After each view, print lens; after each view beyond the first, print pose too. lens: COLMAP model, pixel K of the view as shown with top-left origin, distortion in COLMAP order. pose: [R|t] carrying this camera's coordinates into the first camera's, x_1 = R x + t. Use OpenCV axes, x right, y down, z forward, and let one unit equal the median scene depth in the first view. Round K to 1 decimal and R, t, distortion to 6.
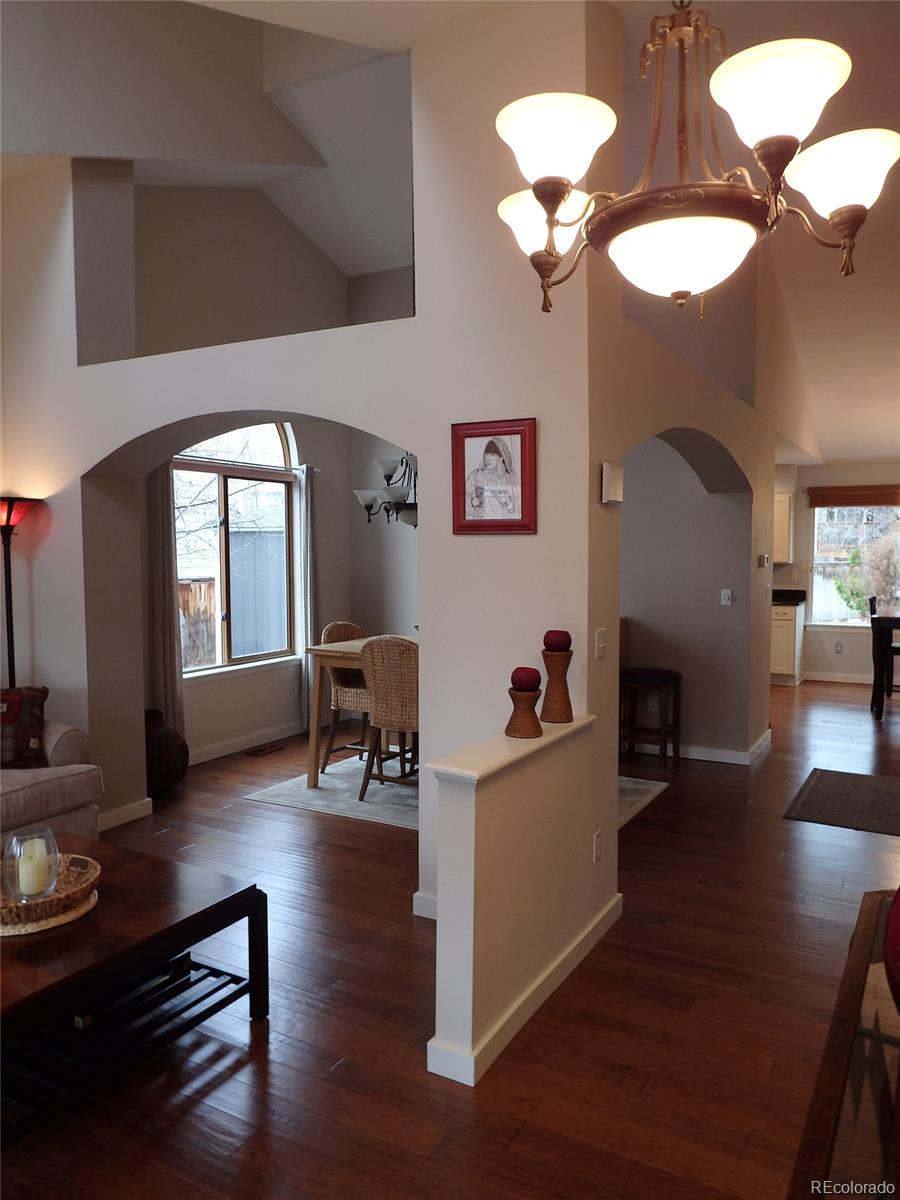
lens RADIAL K [[874.6, 0, 450.7], [0, 874.6, 601.1], [0, 0, 1]] dist [-0.012035, -0.007066]
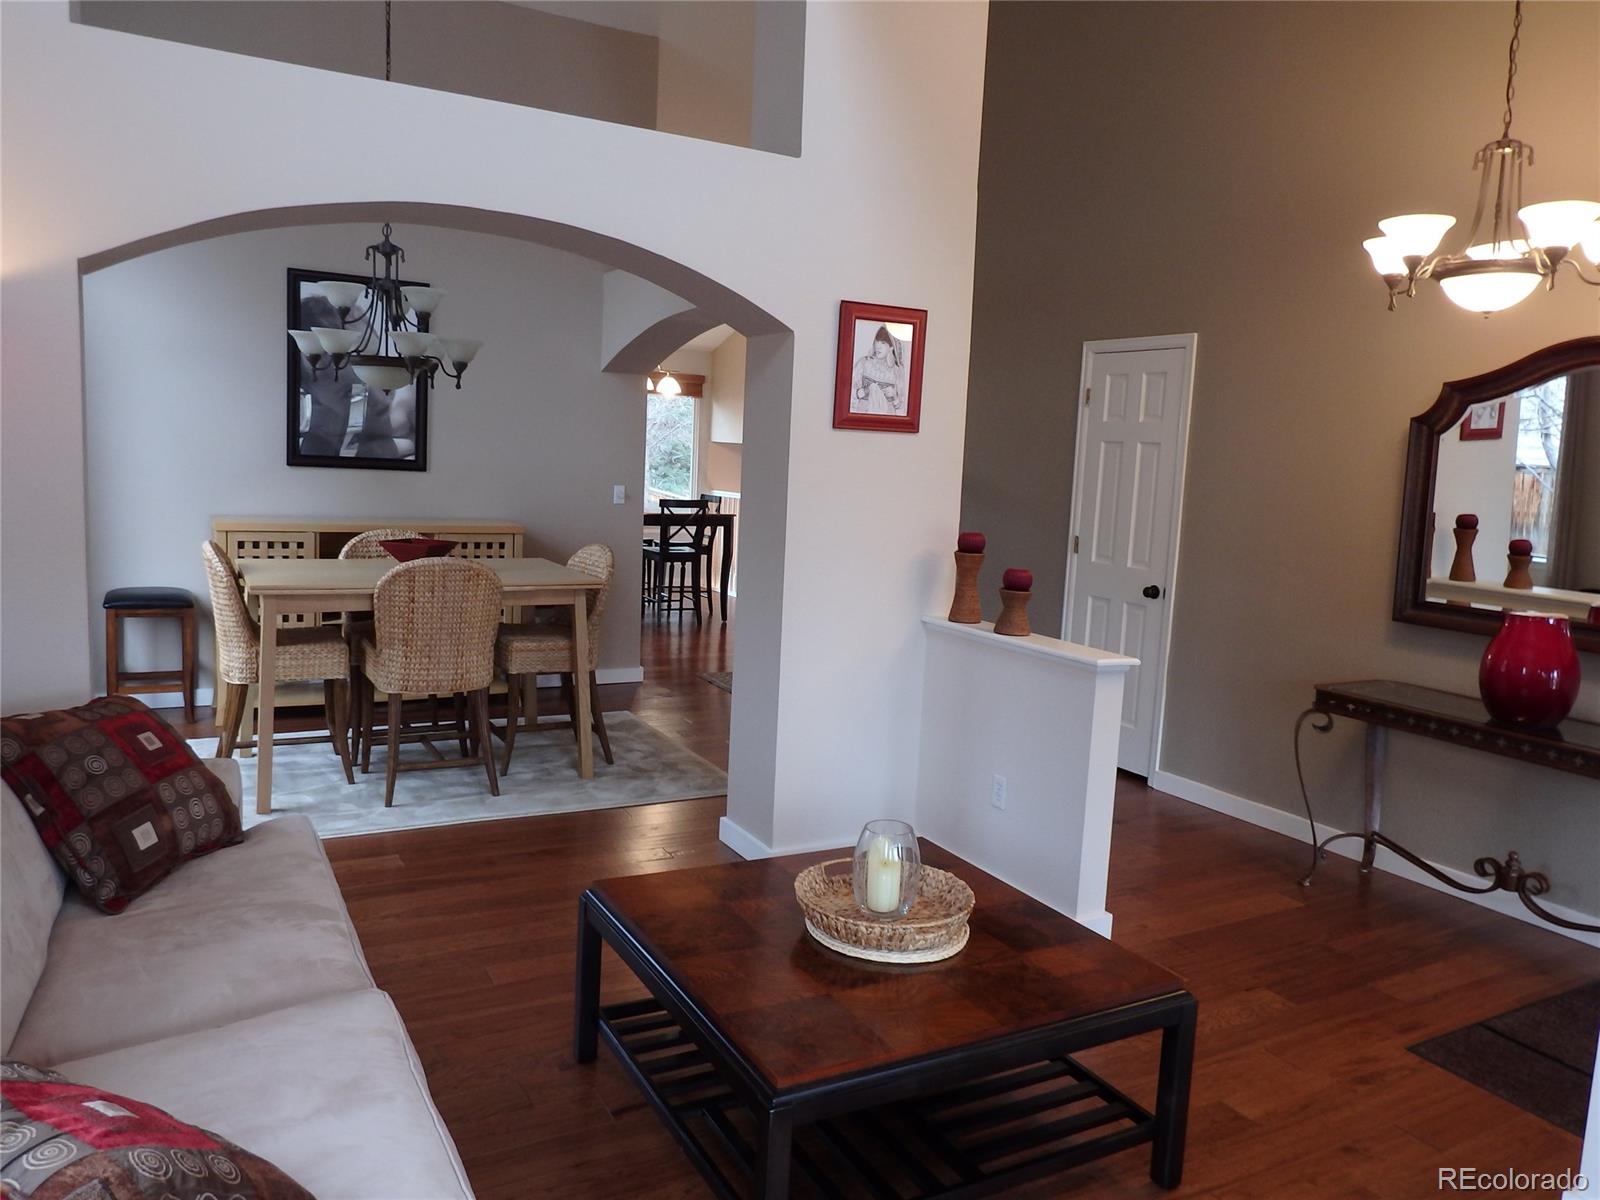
lens RADIAL K [[1166.1, 0, 798.7], [0, 1166.1, 595.2], [0, 0, 1]] dist [-0.012035, -0.007066]
pose [[0.529230, -0.082043, 0.844502, -1.031145], [0.006516, 0.995678, 0.092646, -0.019114], [-0.848453, -0.043528, 0.527477, 0.421002]]
